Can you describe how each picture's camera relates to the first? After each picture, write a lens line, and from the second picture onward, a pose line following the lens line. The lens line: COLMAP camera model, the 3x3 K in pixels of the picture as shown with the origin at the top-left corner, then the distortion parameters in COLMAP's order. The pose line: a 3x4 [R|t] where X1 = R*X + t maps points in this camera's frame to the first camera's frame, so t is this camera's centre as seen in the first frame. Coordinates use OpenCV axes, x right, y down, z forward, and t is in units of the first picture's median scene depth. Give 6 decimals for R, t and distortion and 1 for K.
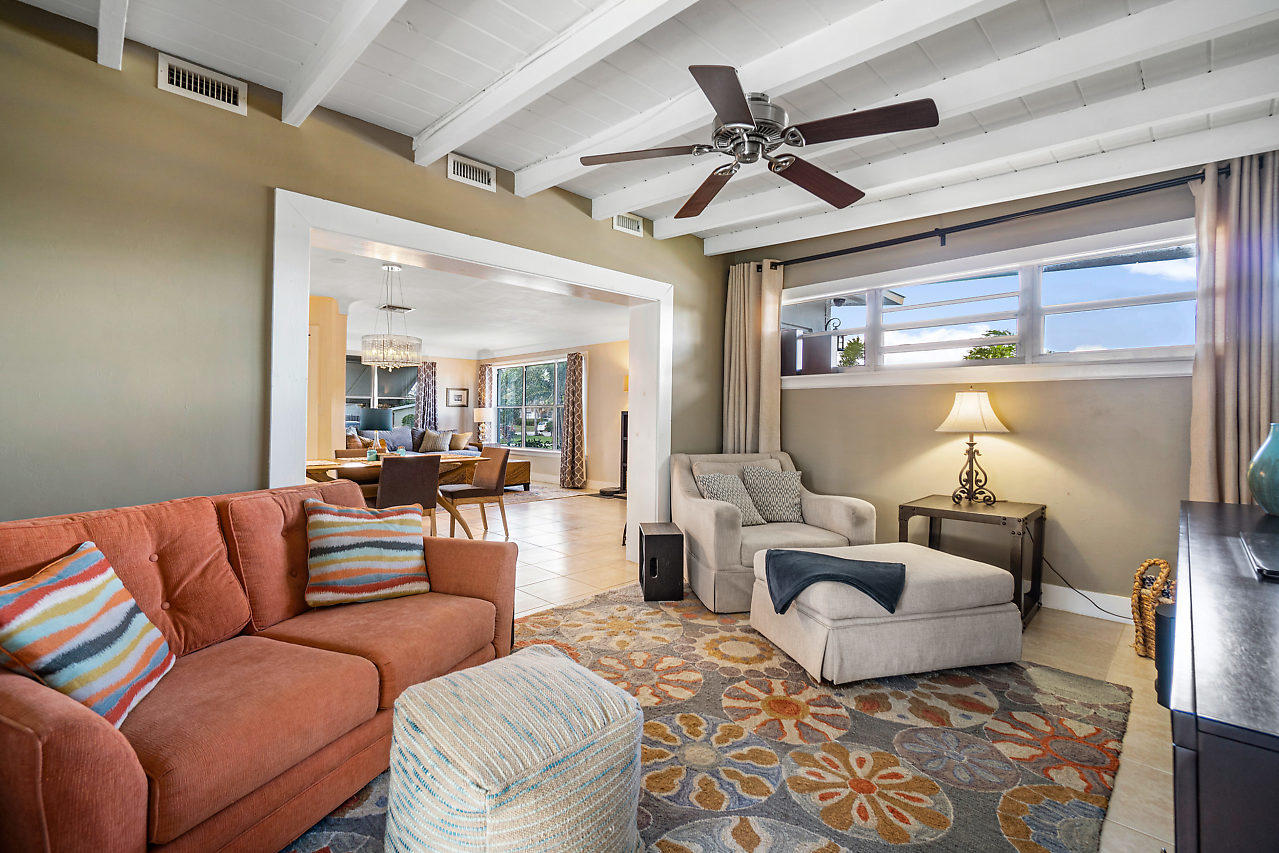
lens RADIAL K [[557.0, 0, 631.4], [0, 557.0, 416.7], [0, 0, 1]] dist [-0.004412, 0.001304]
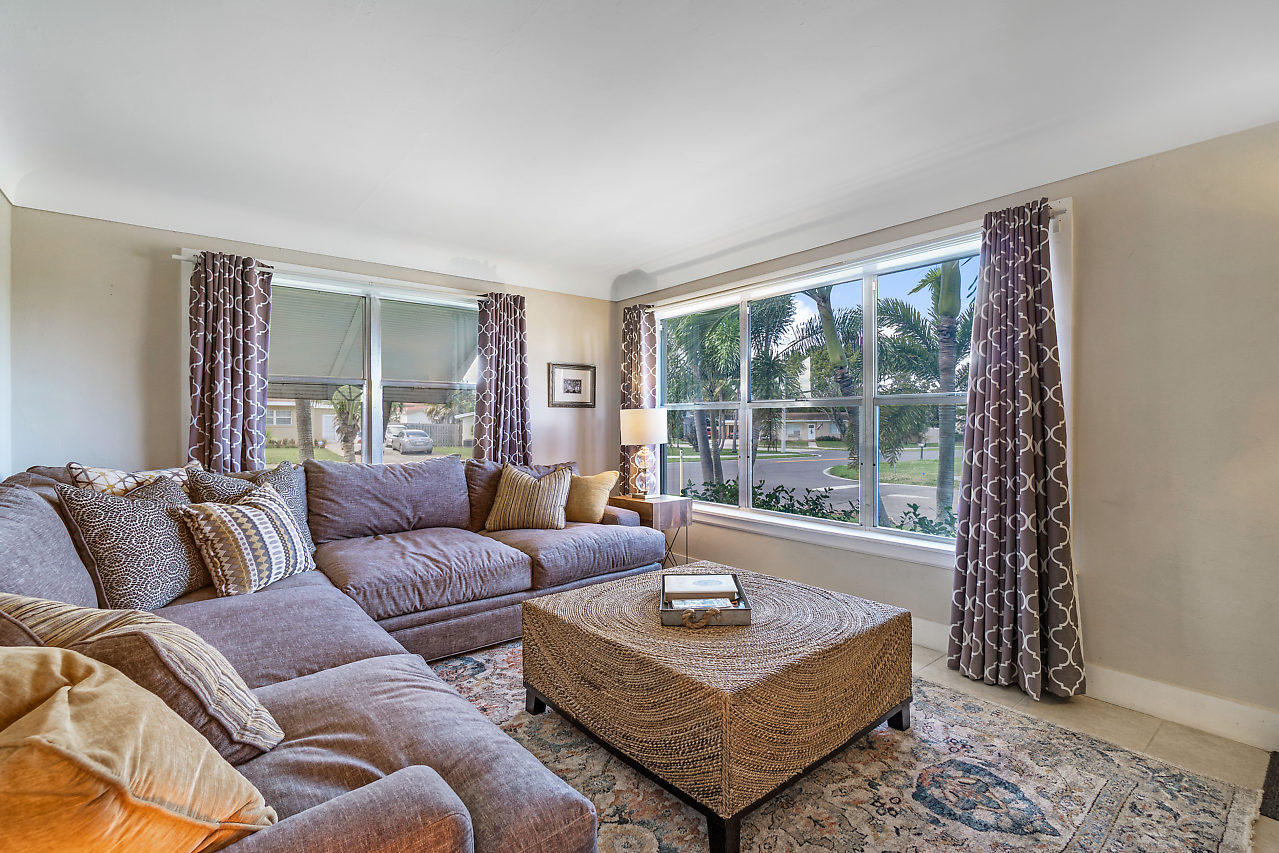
lens RADIAL K [[557.0, 0, 641.7], [0, 557.0, 429.6], [0, 0, 1]] dist [-0.004412, 0.001304]
pose [[0.996566, -0.001241, -0.082795, -0.230438], [0.002513, 0.999880, 0.015255, -0.006927], [0.082767, -0.015411, 0.996450, 0.595557]]
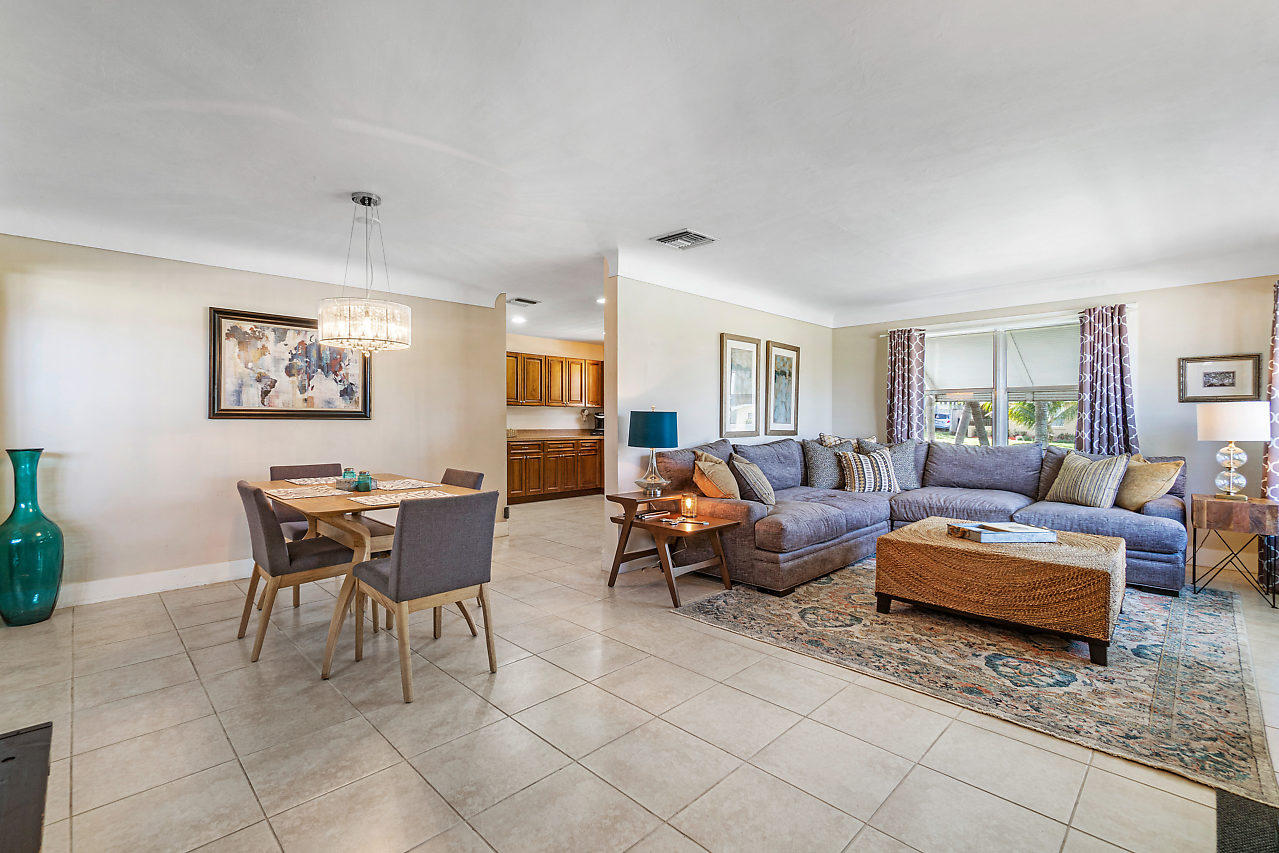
lens RADIAL K [[557.0, 0, 614.0], [0, 557.0, 428.9], [0, 0, 1]] dist [-0.004412, 0.001304]
pose [[-0.015898, 0.013658, -0.999780, 0.102283], [-0.001806, 0.999905, 0.013689, -0.002653], [0.999872, 0.002023, -0.015872, 0.591565]]
